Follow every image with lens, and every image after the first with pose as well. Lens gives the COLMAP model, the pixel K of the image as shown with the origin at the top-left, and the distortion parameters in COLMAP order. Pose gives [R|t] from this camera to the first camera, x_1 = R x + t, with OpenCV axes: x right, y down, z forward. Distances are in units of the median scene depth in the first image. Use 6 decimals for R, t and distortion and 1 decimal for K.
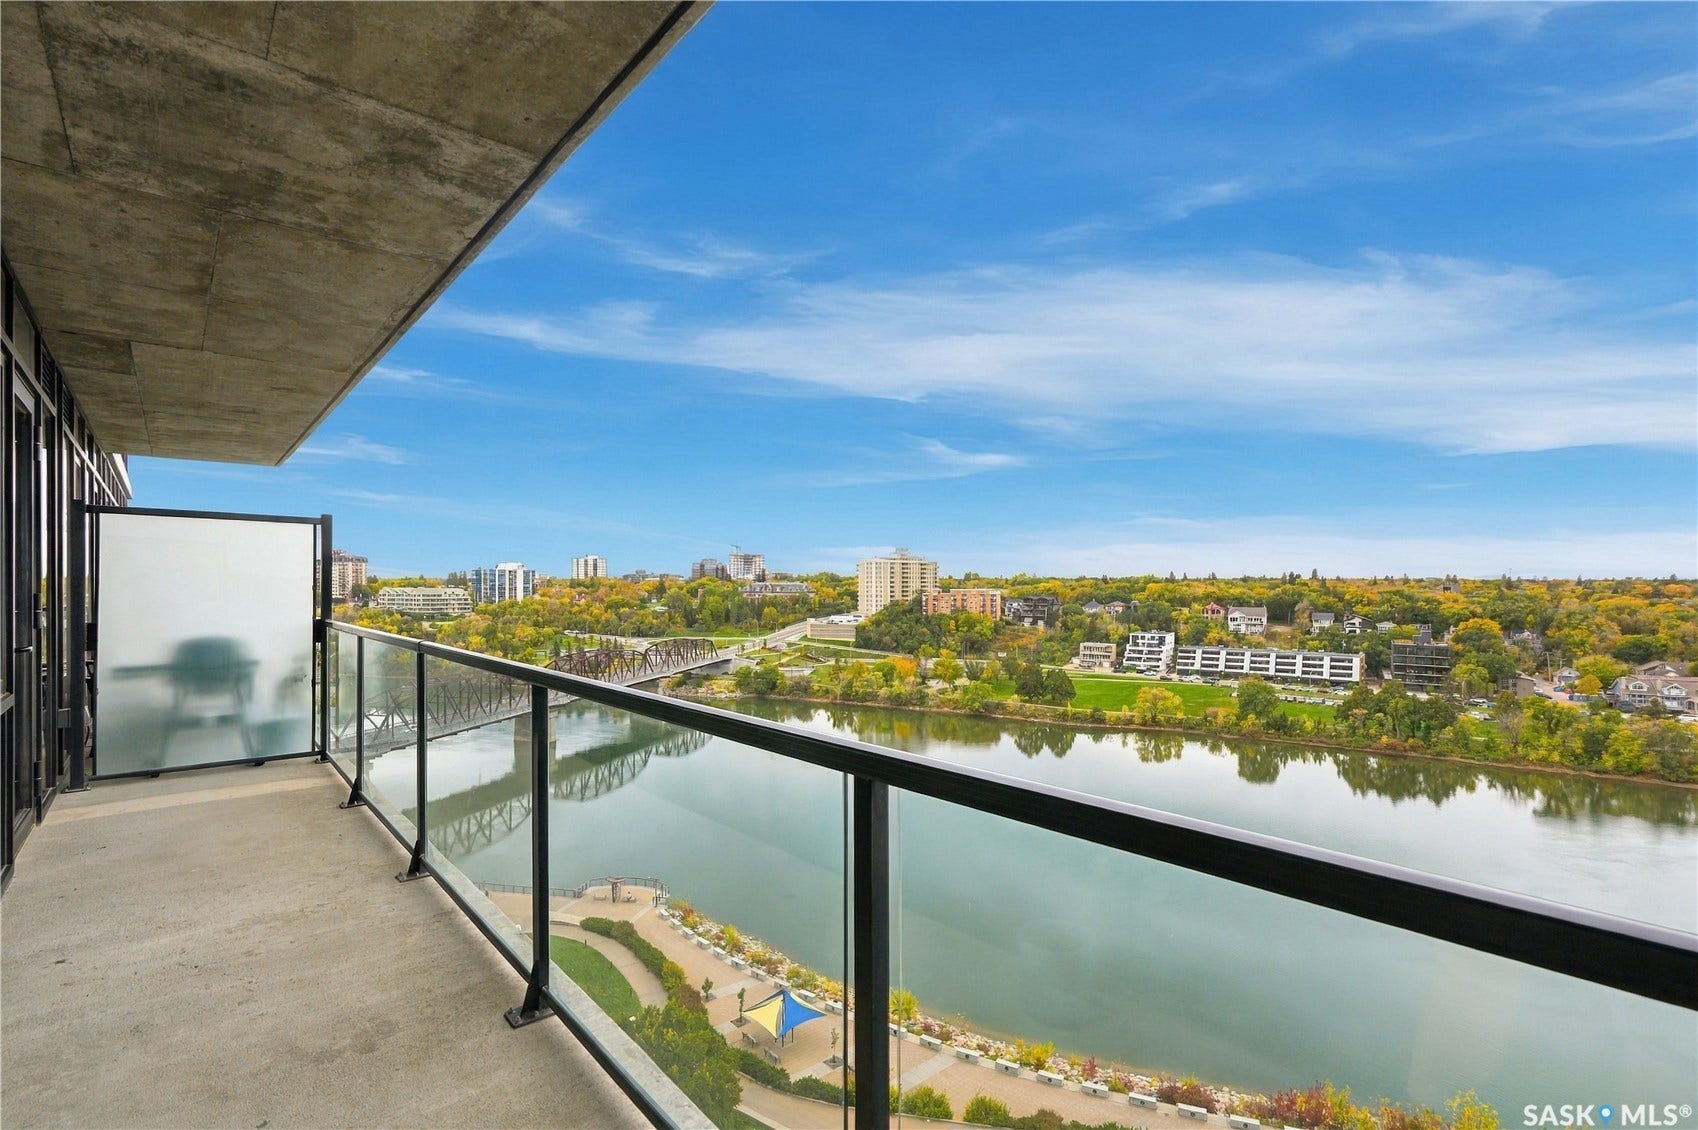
lens RADIAL K [[814.8, 0, 853.6], [0, 814.8, 577.5], [0, 0, 1]] dist [-0.003298, 0.002558]
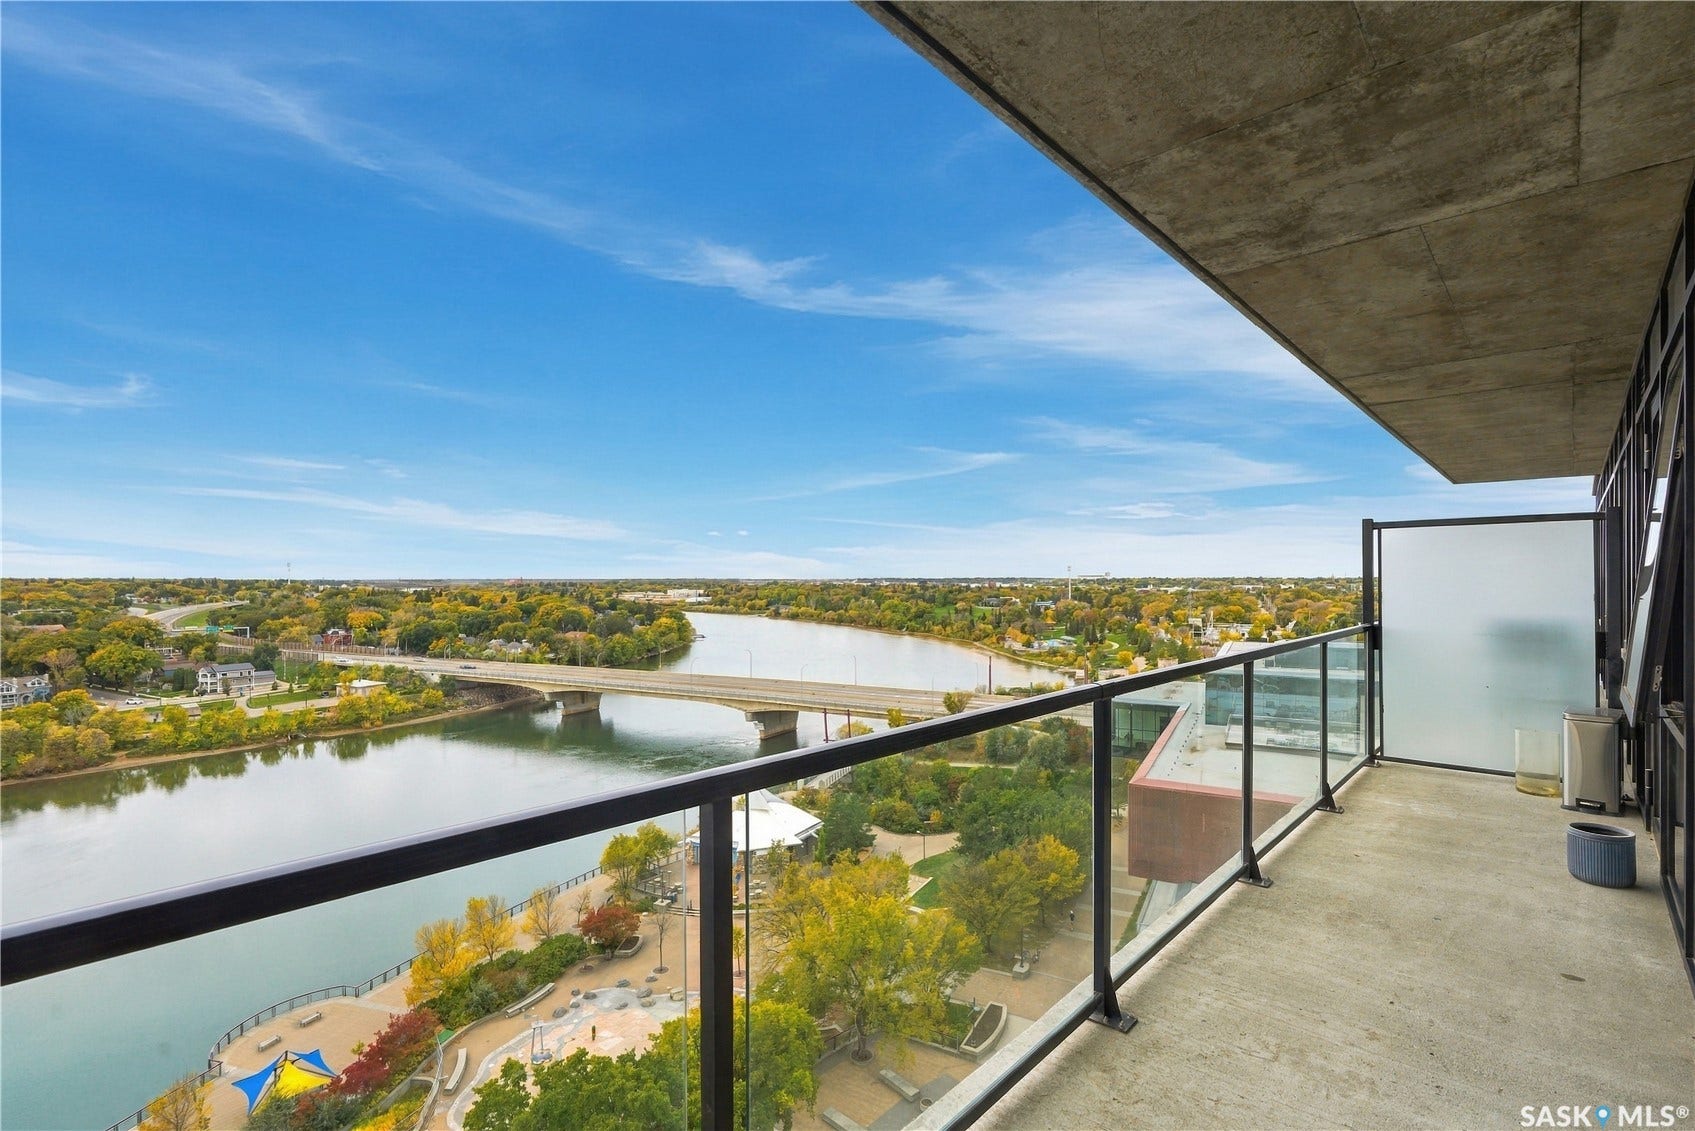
lens RADIAL K [[778.0, 0, 851.6], [0, 778.0, 565.7], [0, 0, 1]] dist [0.001318, 0.003207]
pose [[-0.127480, 0.017047, 0.991695, -1.427197], [-0.004058, 0.999835, -0.017708, -0.000774], [-0.991833, -0.006281, -0.127390, 1.584530]]
